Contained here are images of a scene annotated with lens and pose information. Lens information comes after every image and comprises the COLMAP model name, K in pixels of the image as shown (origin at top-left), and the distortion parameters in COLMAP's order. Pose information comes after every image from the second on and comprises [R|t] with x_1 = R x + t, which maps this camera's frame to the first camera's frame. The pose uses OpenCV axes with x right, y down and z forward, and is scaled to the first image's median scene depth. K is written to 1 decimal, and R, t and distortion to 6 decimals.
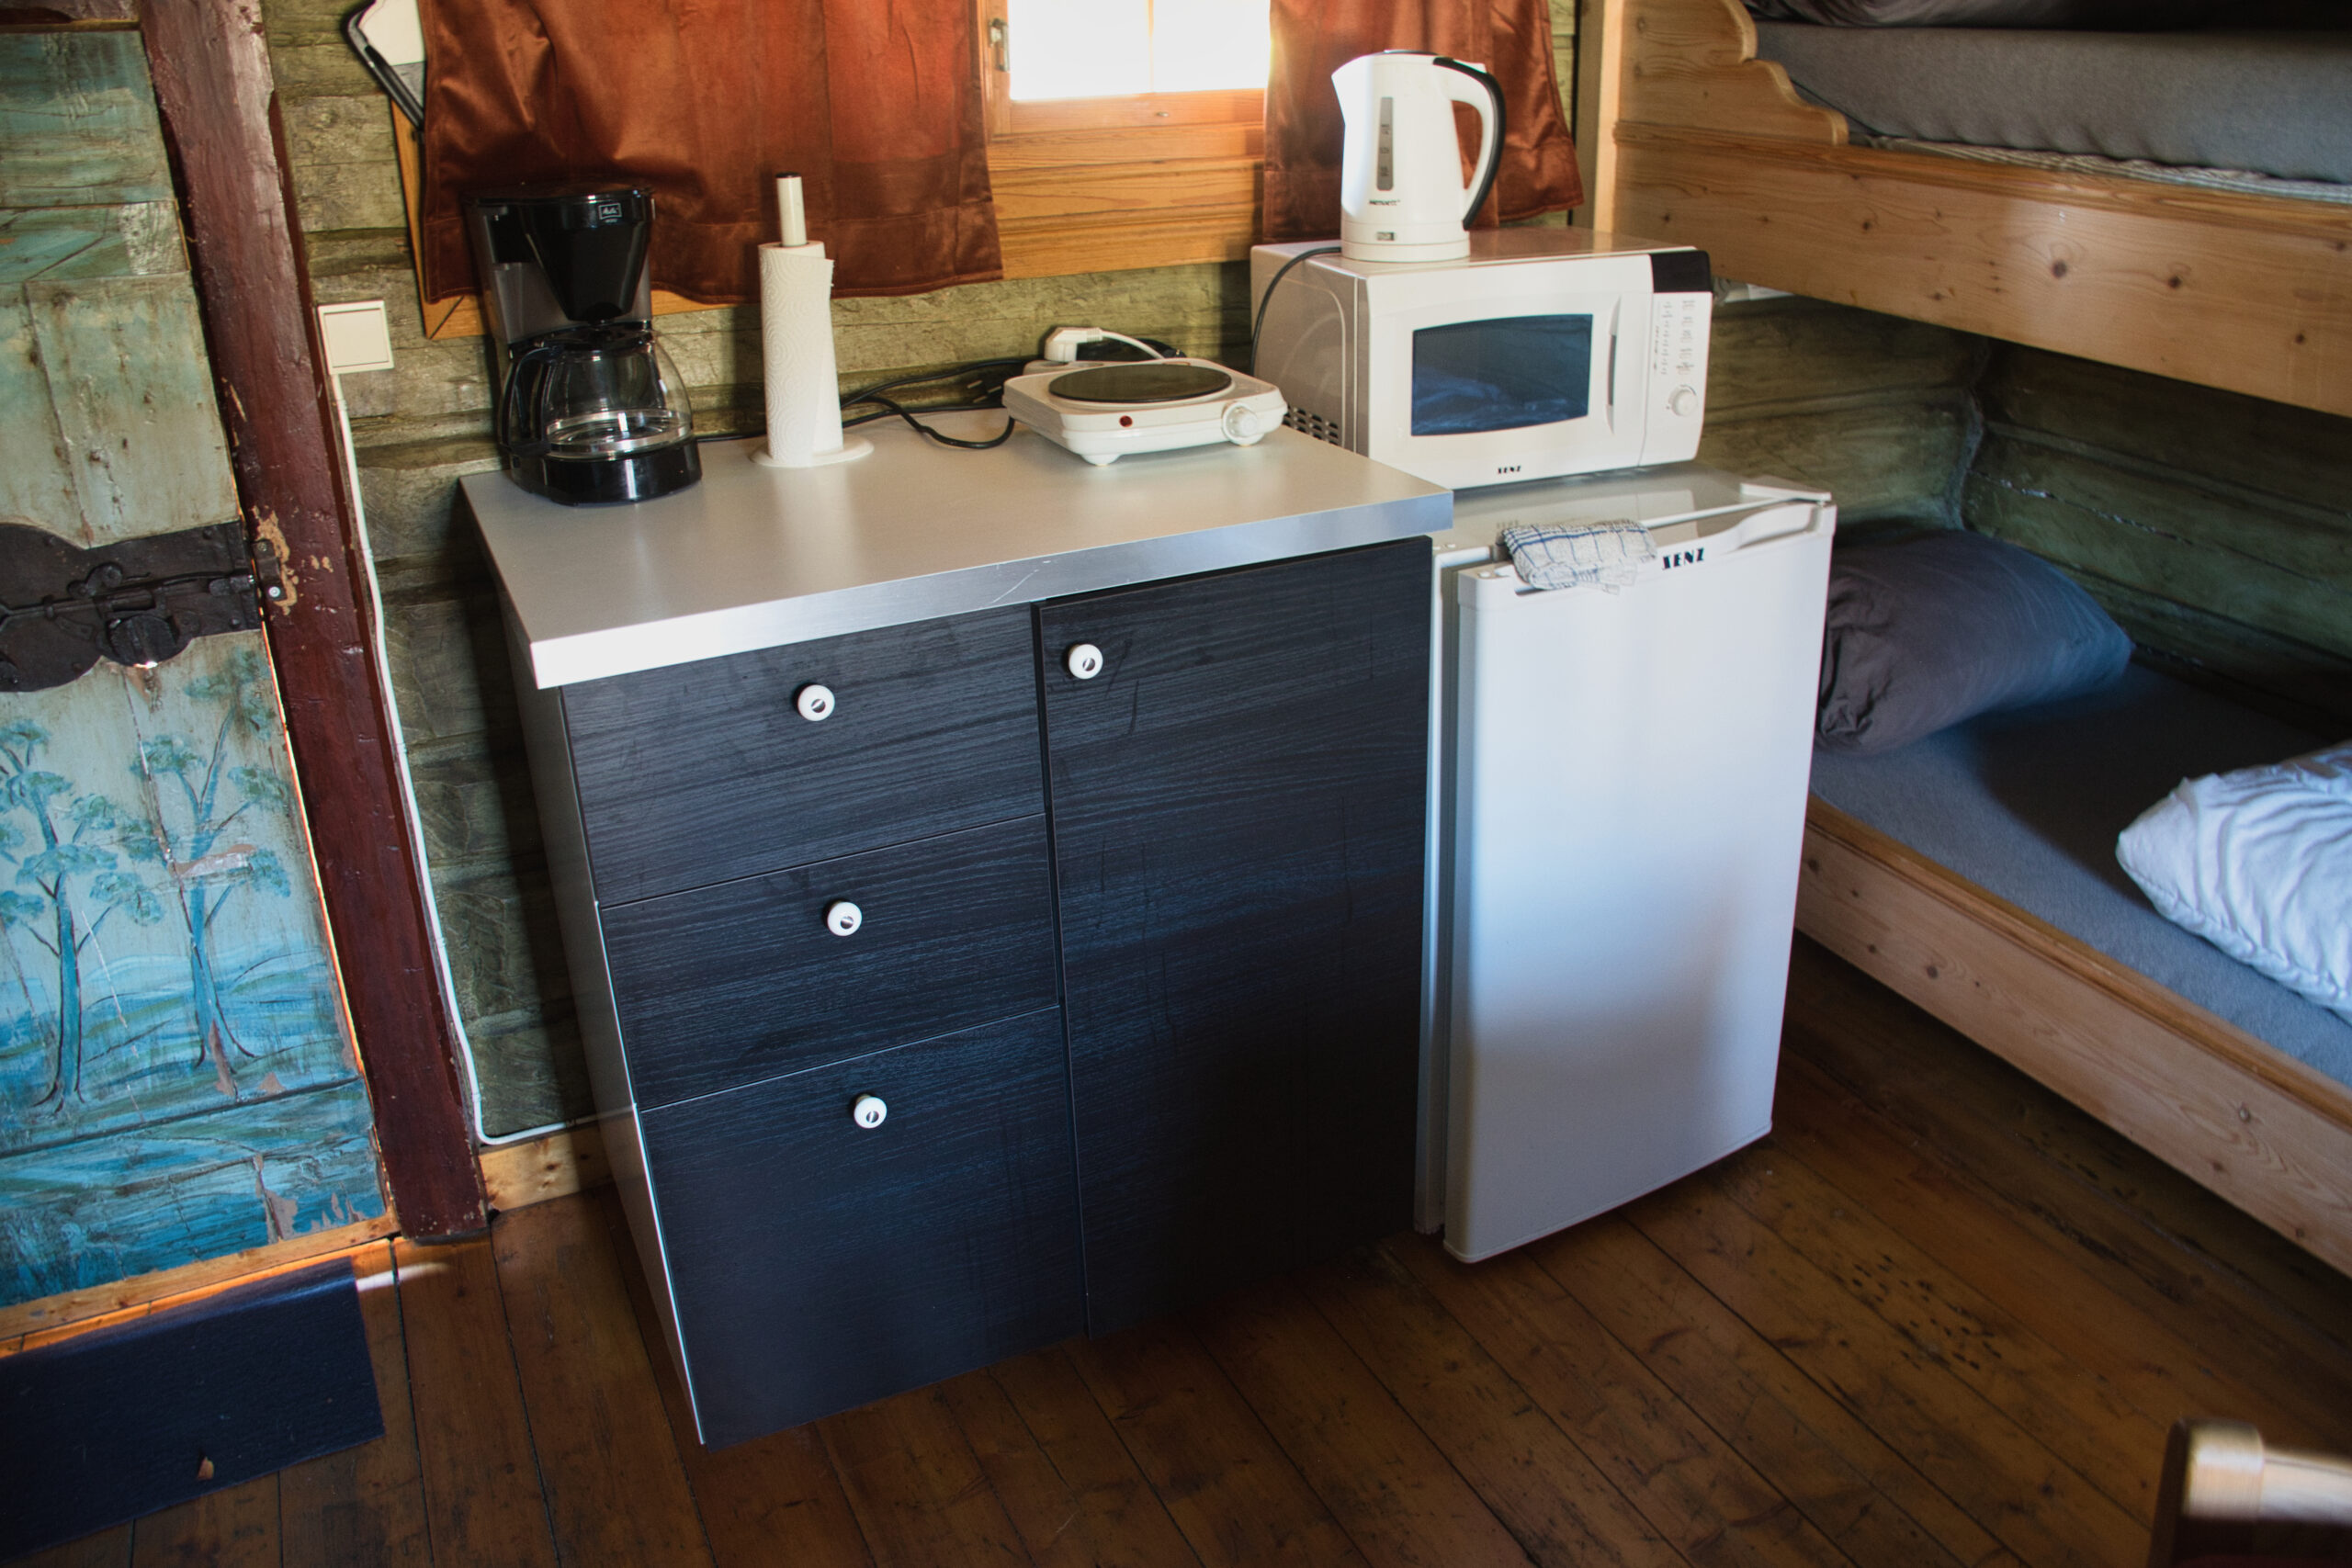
lens RADIAL K [[1831.3, 0, 1169.1], [0, 1831.3, 794.1], [0, 0, 1]] dist [-0.155015, 0.107925]
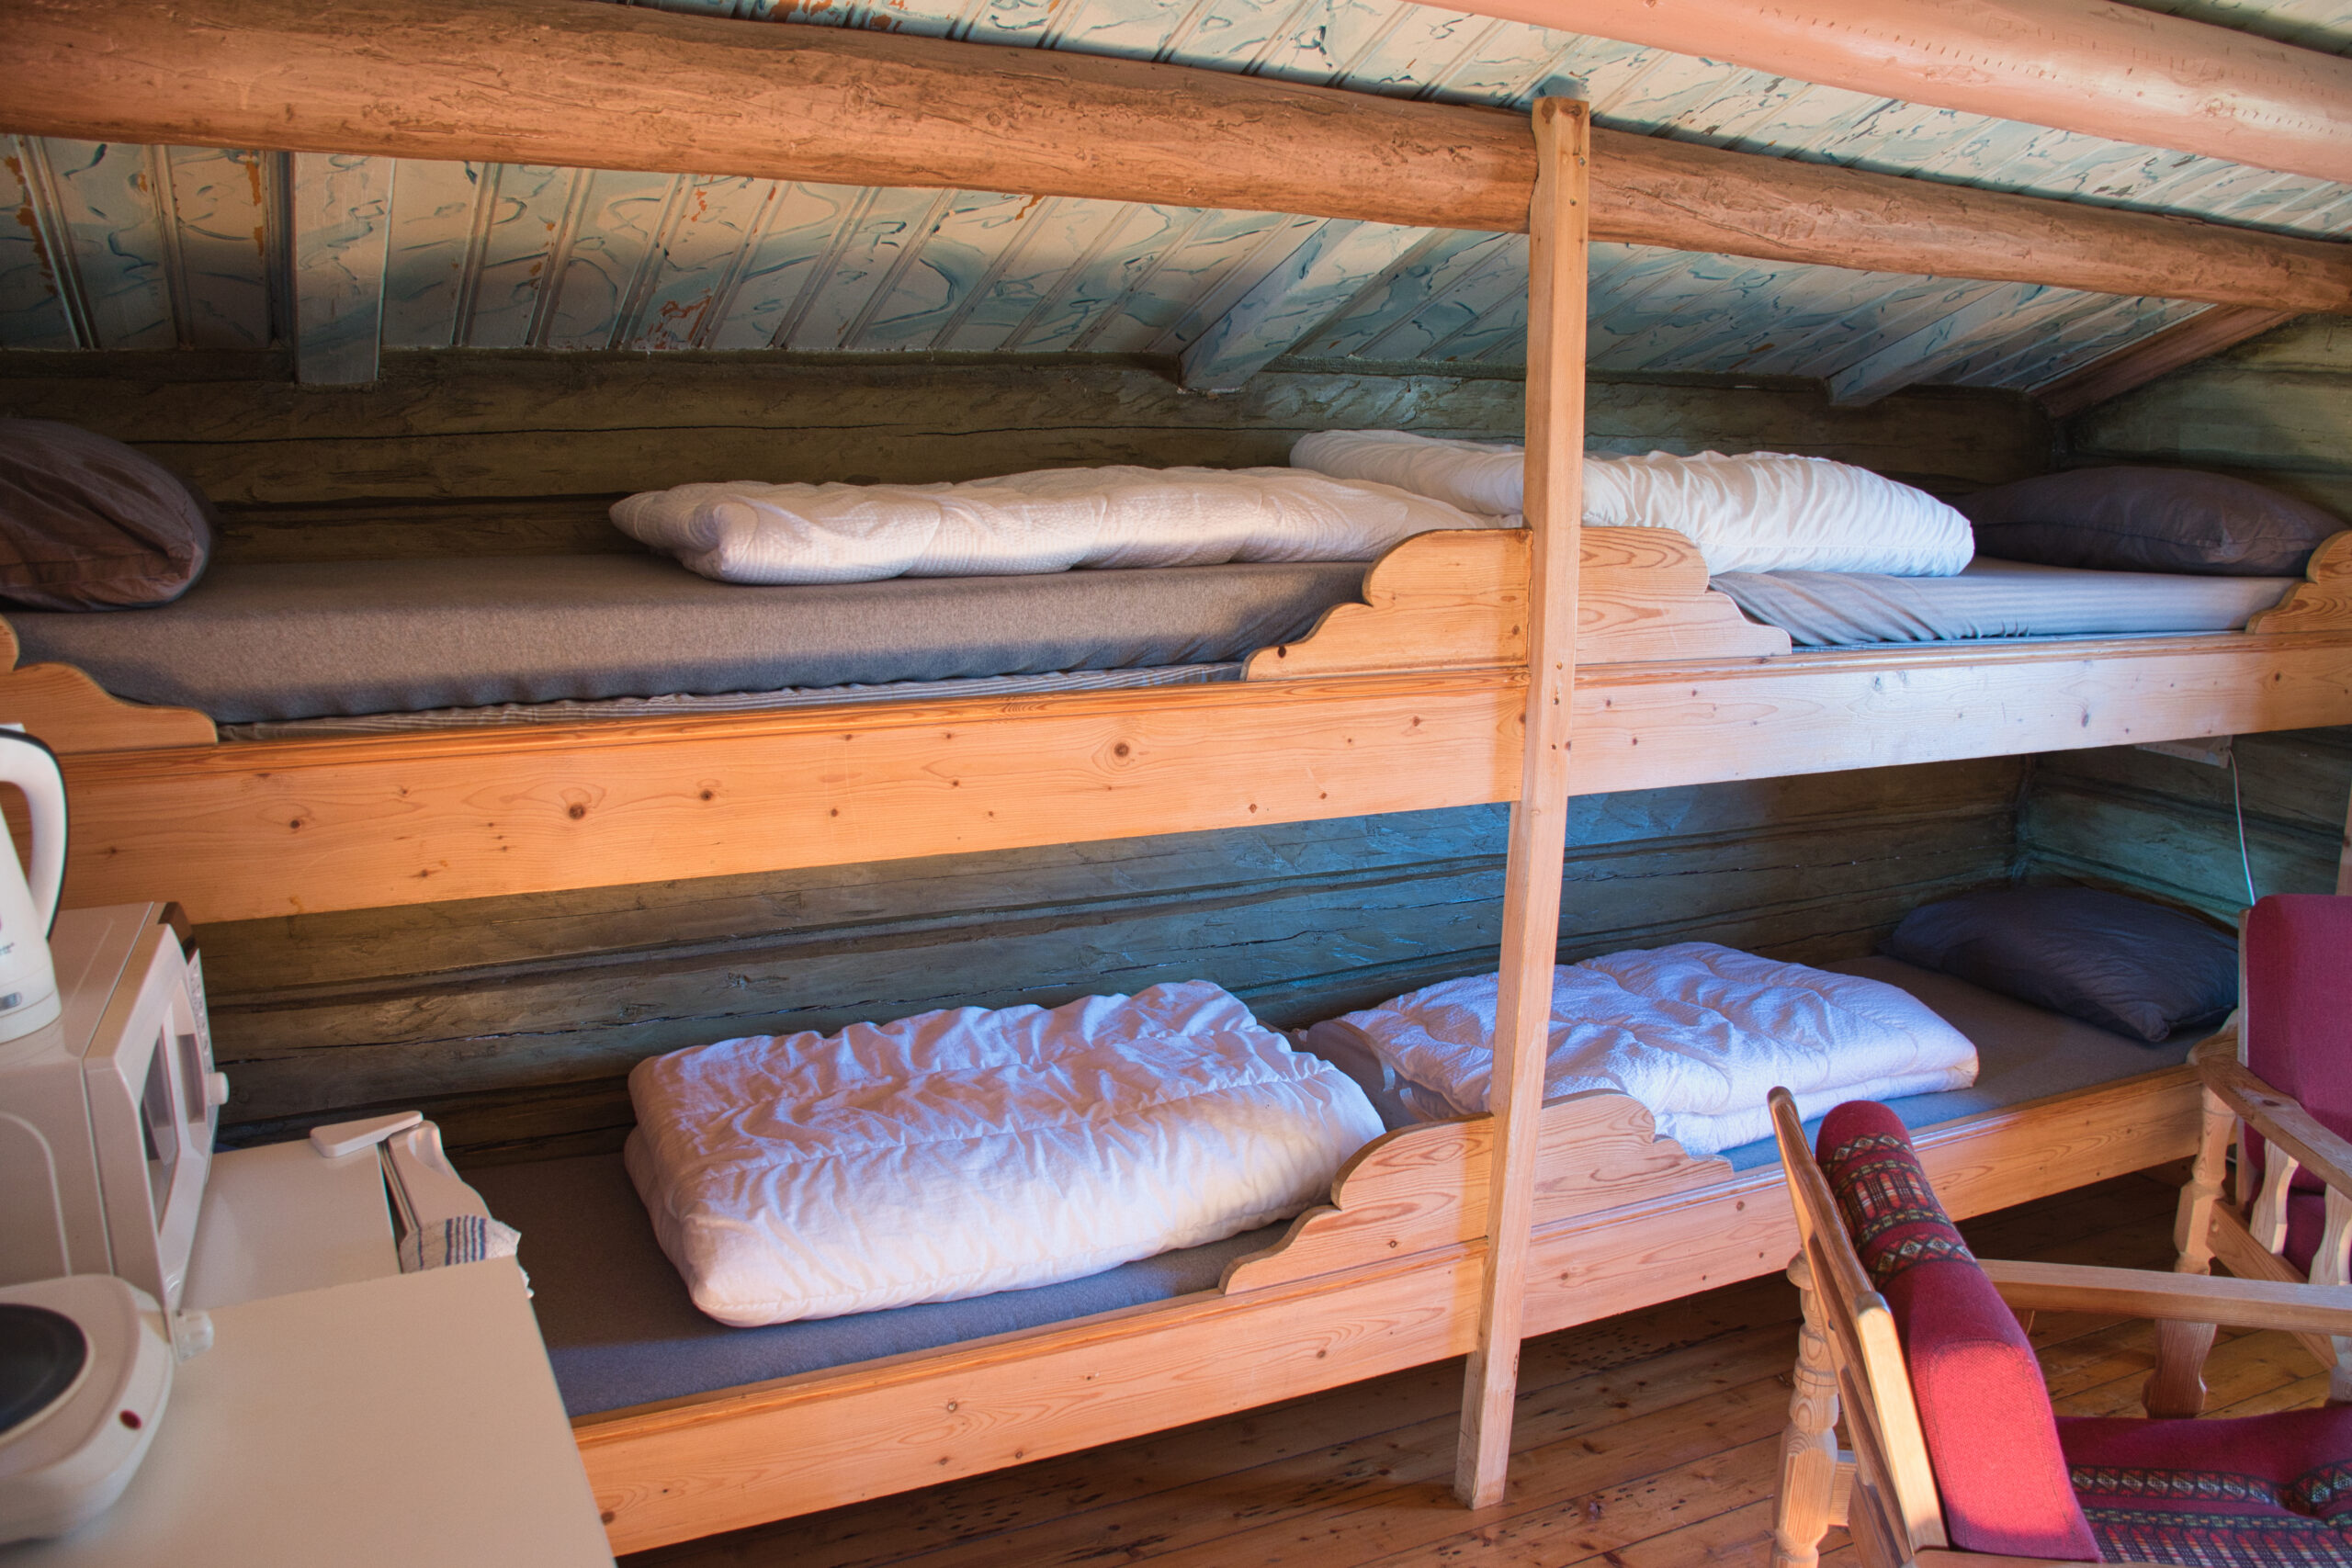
lens RADIAL K [[1831.3, 0, 1169.1], [0, 1831.3, 794.1], [0, 0, 1]] dist [-0.155015, 0.107925]
pose [[-0.018558, -0.180254, 0.983445, -0.517444], [0.406139, 0.897448, 0.172156, -0.339020], [-0.913623, 0.402610, 0.056554, 0.602844]]
